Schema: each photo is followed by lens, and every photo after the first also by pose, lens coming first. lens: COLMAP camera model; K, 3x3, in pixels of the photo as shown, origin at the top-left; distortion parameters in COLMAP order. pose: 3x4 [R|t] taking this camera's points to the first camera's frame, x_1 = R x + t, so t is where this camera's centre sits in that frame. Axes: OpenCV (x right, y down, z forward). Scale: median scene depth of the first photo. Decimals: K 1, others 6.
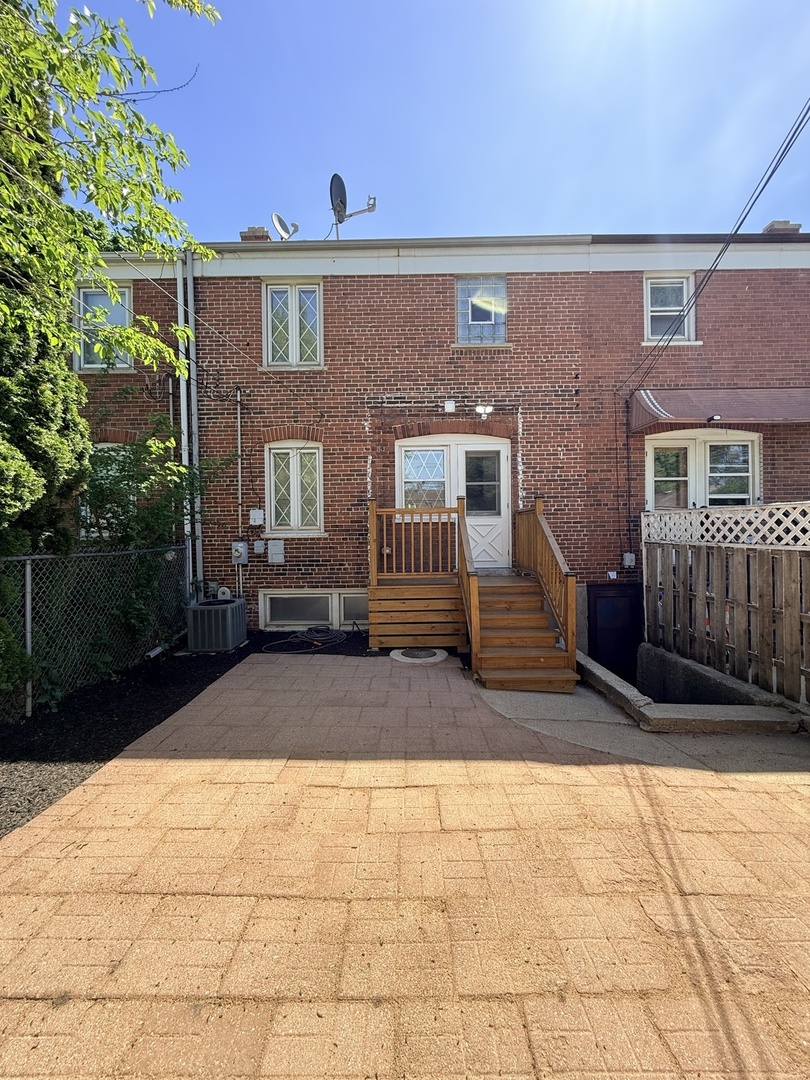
lens RADIAL K [[426.6, 0, 407.5], [0, 426.6, 535.5], [0, 0, 1]] dist [0.001951, 0.000162]
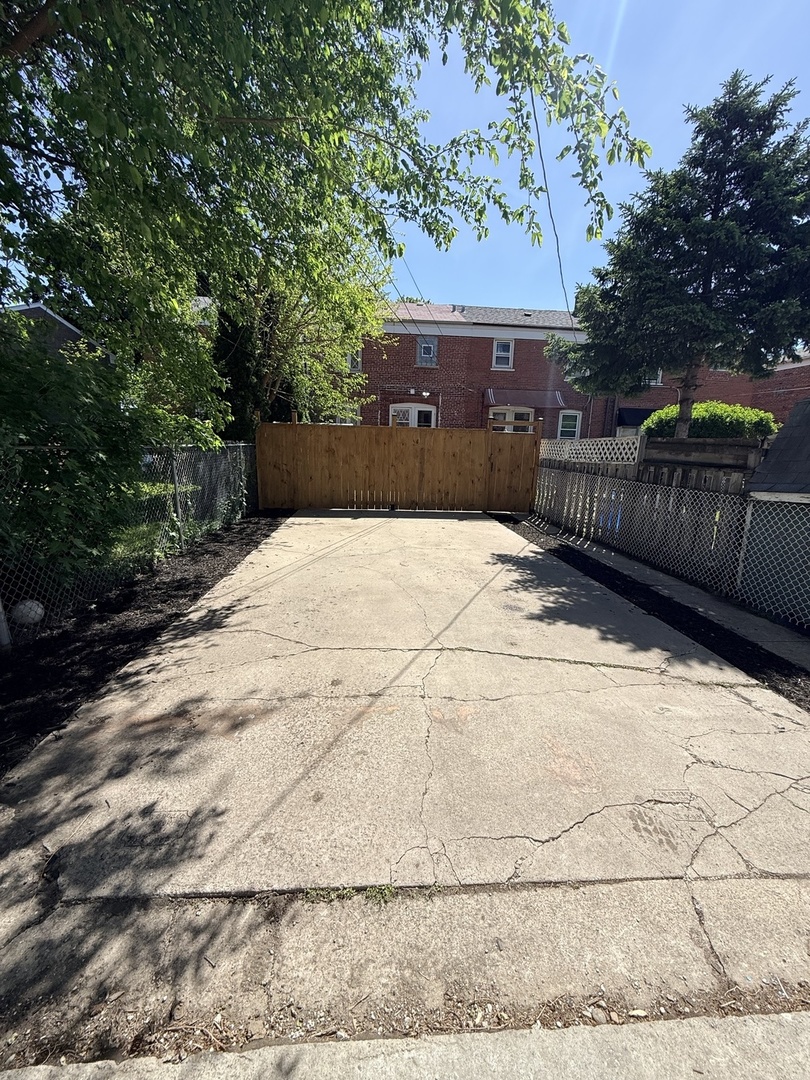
lens RADIAL K [[426.6, 0, 407.5], [0, 426.6, 535.5], [0, 0, 1]] dist [0.001951, 0.000162]
pose [[0.995674, 0.021979, 0.090280, -0.134210], [-0.039246, 0.980176, 0.194204, 0.035410], [-0.084222, -0.196907, 0.976798, -1.580899]]
